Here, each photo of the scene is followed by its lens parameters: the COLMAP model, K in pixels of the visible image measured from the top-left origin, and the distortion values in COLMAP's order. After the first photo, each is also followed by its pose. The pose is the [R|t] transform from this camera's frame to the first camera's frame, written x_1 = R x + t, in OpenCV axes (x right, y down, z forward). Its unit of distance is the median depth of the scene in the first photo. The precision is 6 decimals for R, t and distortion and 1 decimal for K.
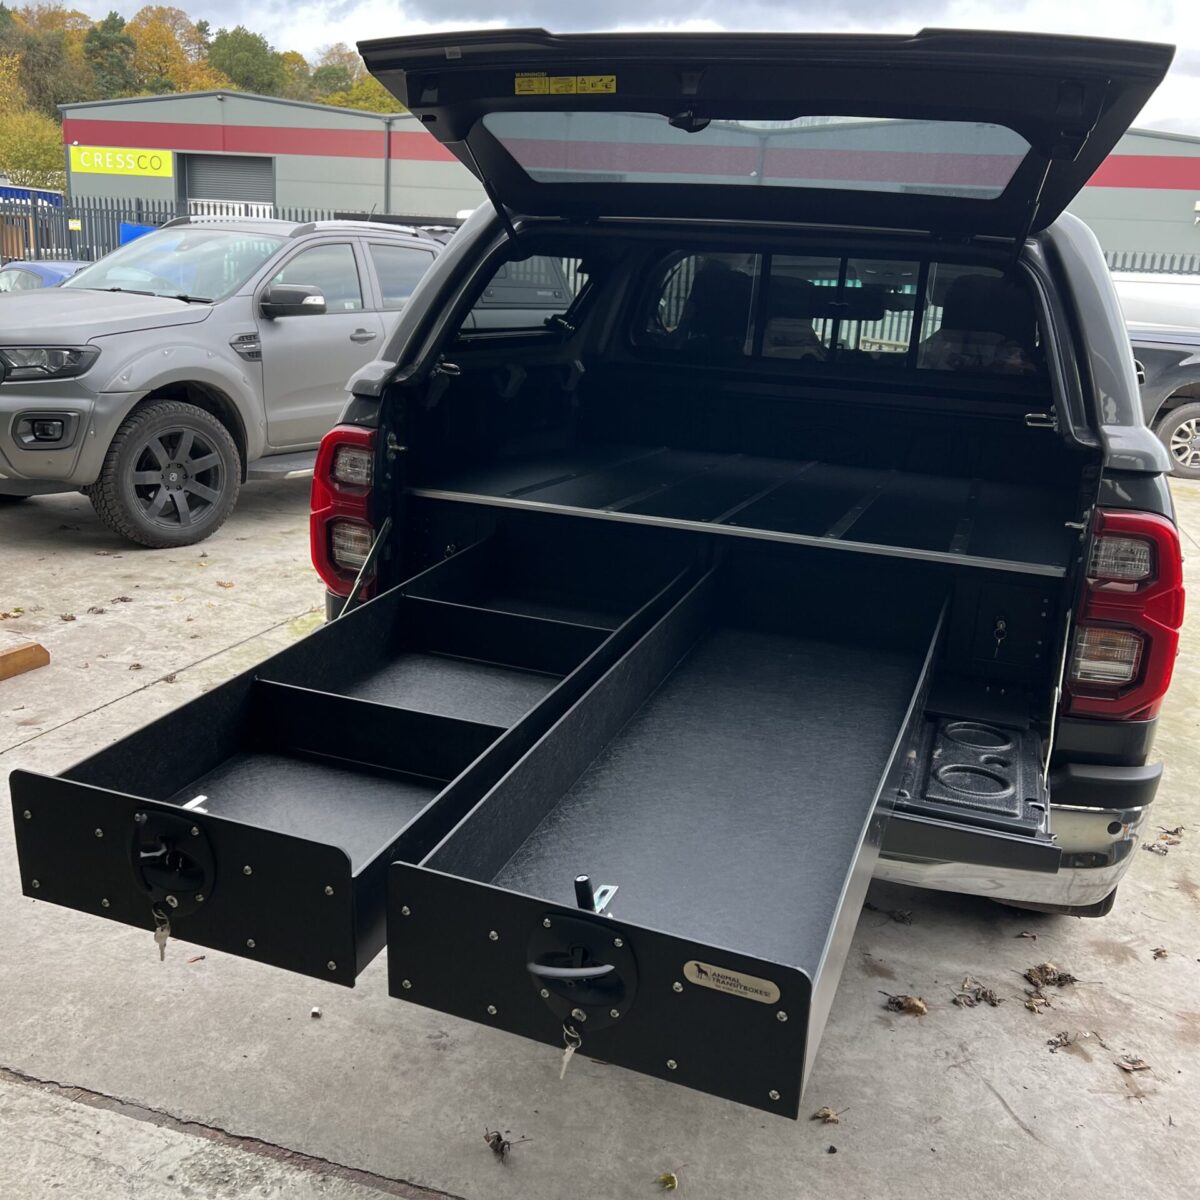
lens RADIAL K [[1189.5, 0, 599.2], [0, 1189.5, 598.6], [0, 0, 1]] dist [0.087917, -0.185429]
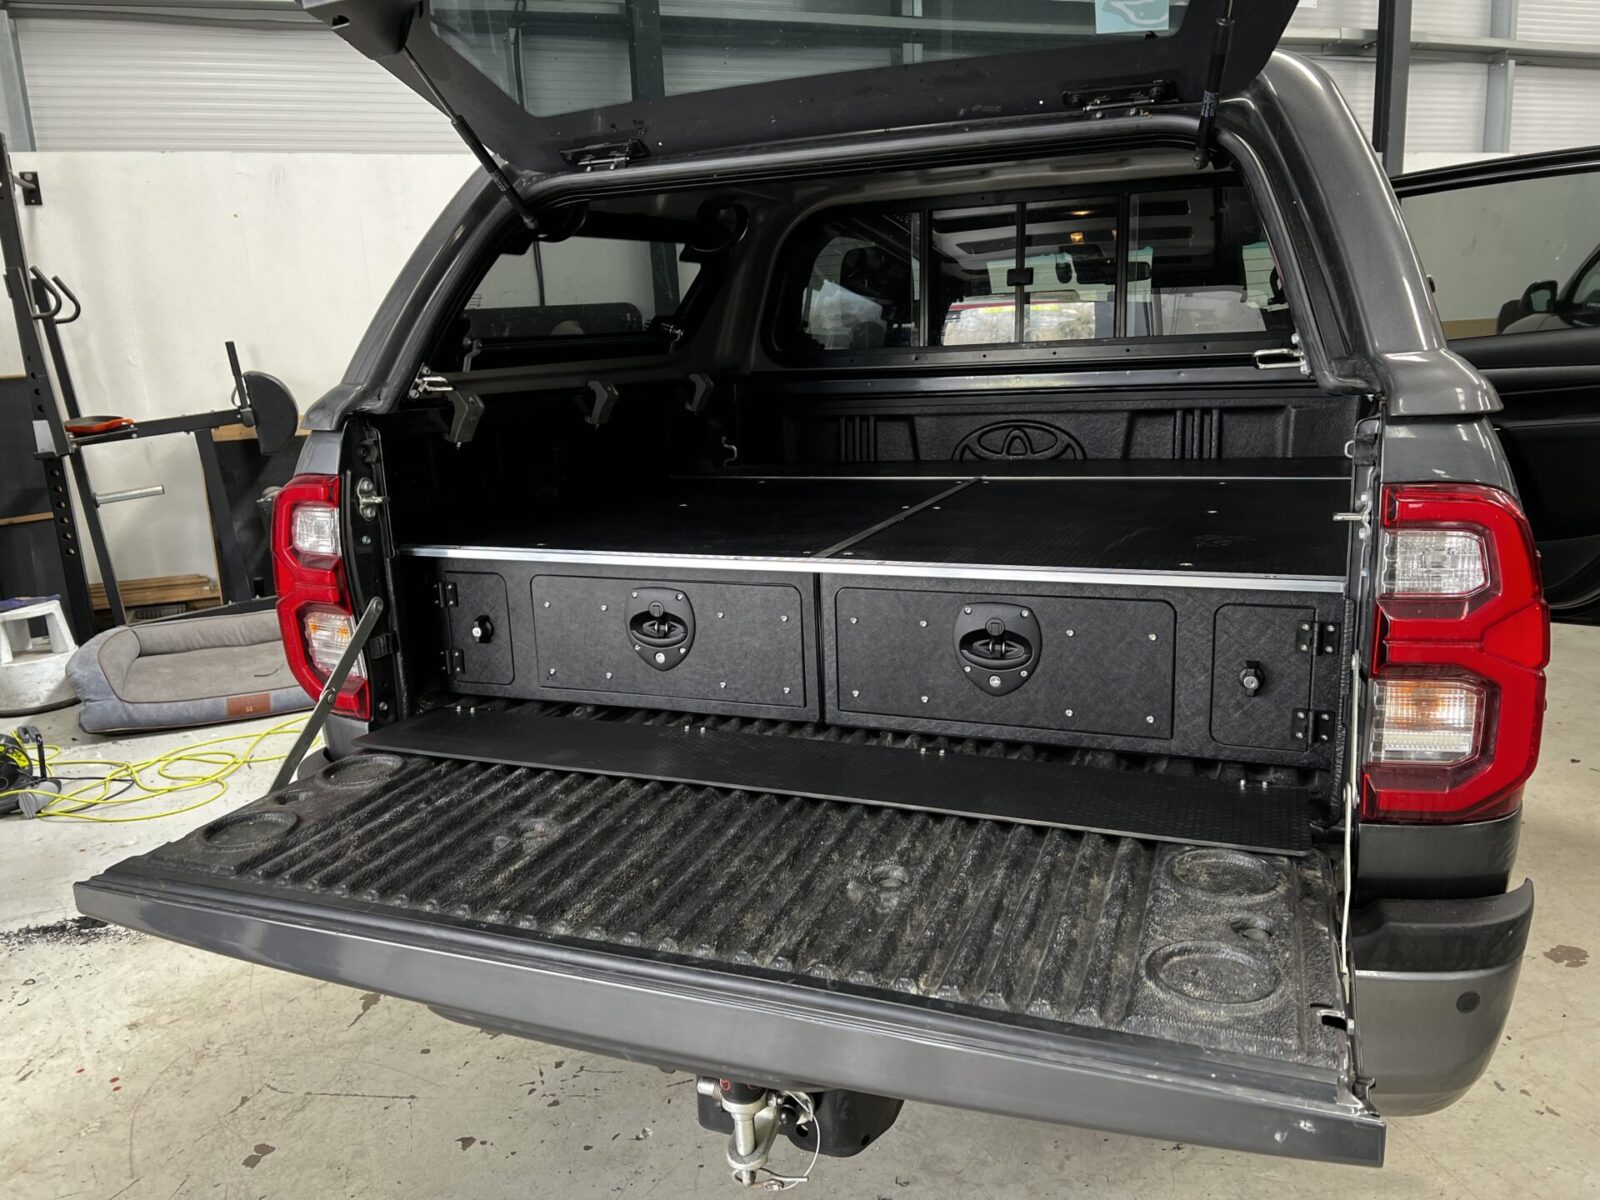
lens RADIAL K [[1203.9, 0, 802.0], [0, 1203.9, 600.0], [0, 0, 1]] dist [0.035919, -0.045671]
pose [[0.993730, -0.094035, -0.060483, 0.141027], [0.091891, 0.995070, -0.037306, -0.019333], [0.063692, 0.031514, 0.997472, 0.340851]]
